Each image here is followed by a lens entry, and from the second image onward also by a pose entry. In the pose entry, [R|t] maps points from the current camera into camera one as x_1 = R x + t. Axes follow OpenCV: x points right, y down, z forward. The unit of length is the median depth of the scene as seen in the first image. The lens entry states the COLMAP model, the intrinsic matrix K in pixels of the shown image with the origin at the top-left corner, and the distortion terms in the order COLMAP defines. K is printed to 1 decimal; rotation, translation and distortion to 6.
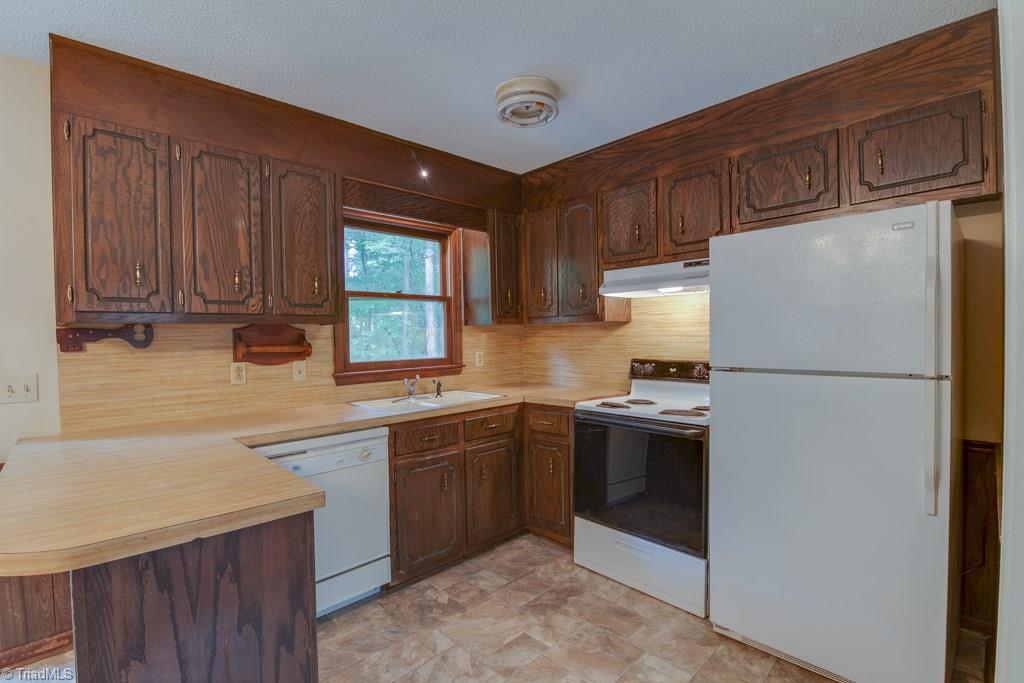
lens RADIAL K [[472.7, 0, 514.2], [0, 472.7, 343.2], [0, 0, 1]] dist [-0.016380, -0.003251]
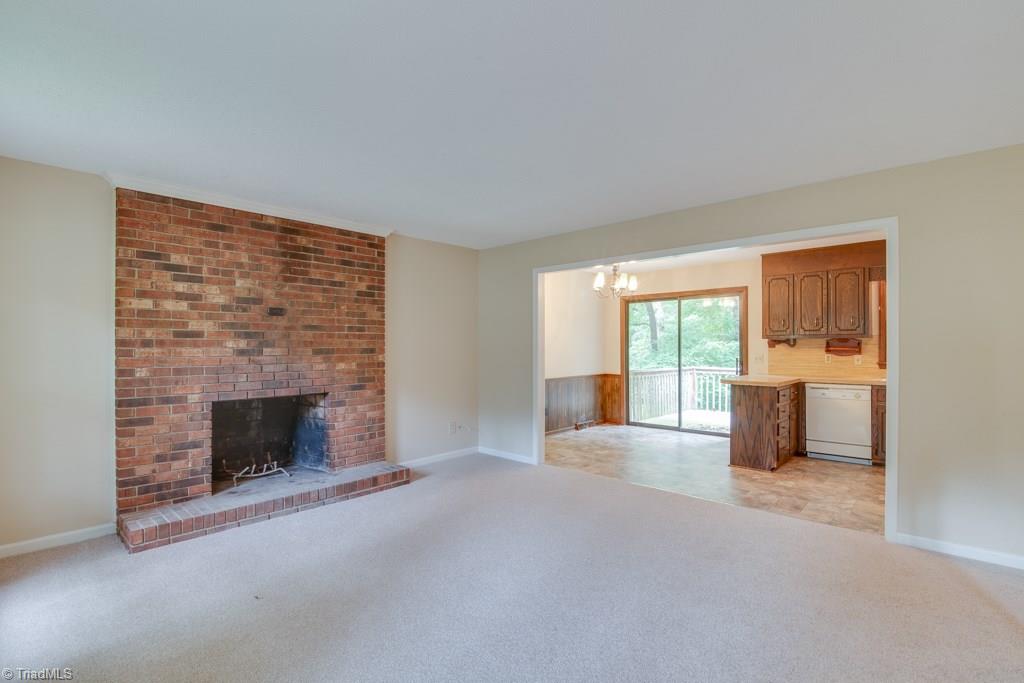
lens RADIAL K [[472.7, 0, 514.0], [0, 472.7, 339.2], [0, 0, 1]] dist [-0.016380, -0.003251]
pose [[0.055858, 0.003156, -0.998434, 1.543679], [-0.015872, 0.999871, 0.002273, -0.014462], [0.998313, 0.015720, 0.055901, -0.657416]]
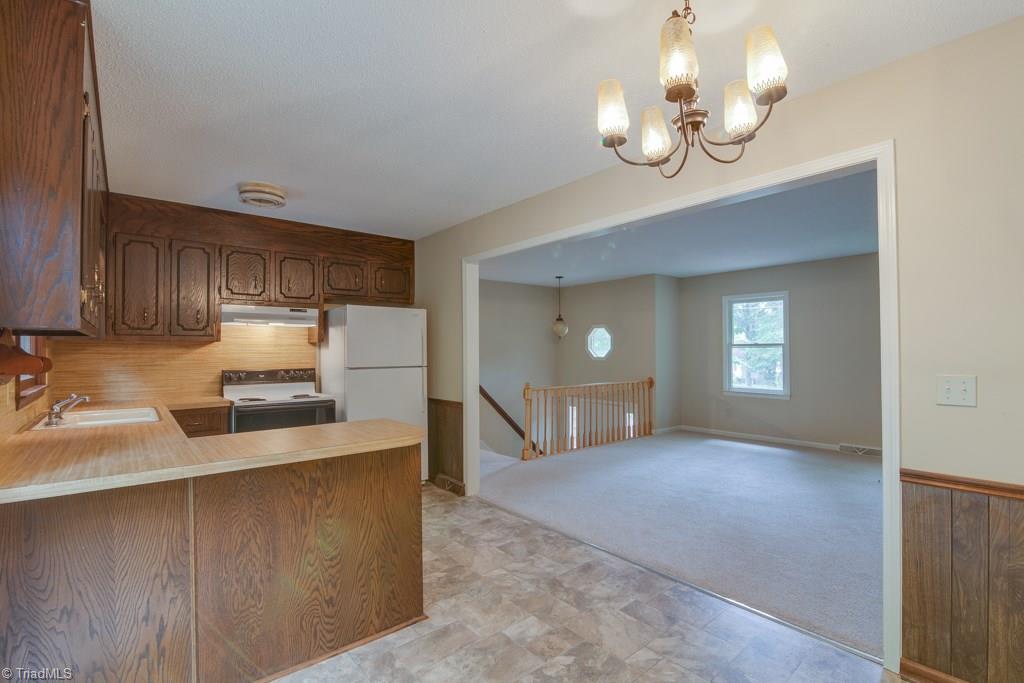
lens RADIAL K [[472.7, 0, 516.1], [0, 472.7, 346.4], [0, 0, 1]] dist [-0.016380, -0.003251]
pose [[0.076573, 0.023155, 0.996795, -1.171965], [0.019799, 0.999498, -0.024739, 0.017288], [-0.996867, 0.021630, 0.076076, 0.083928]]
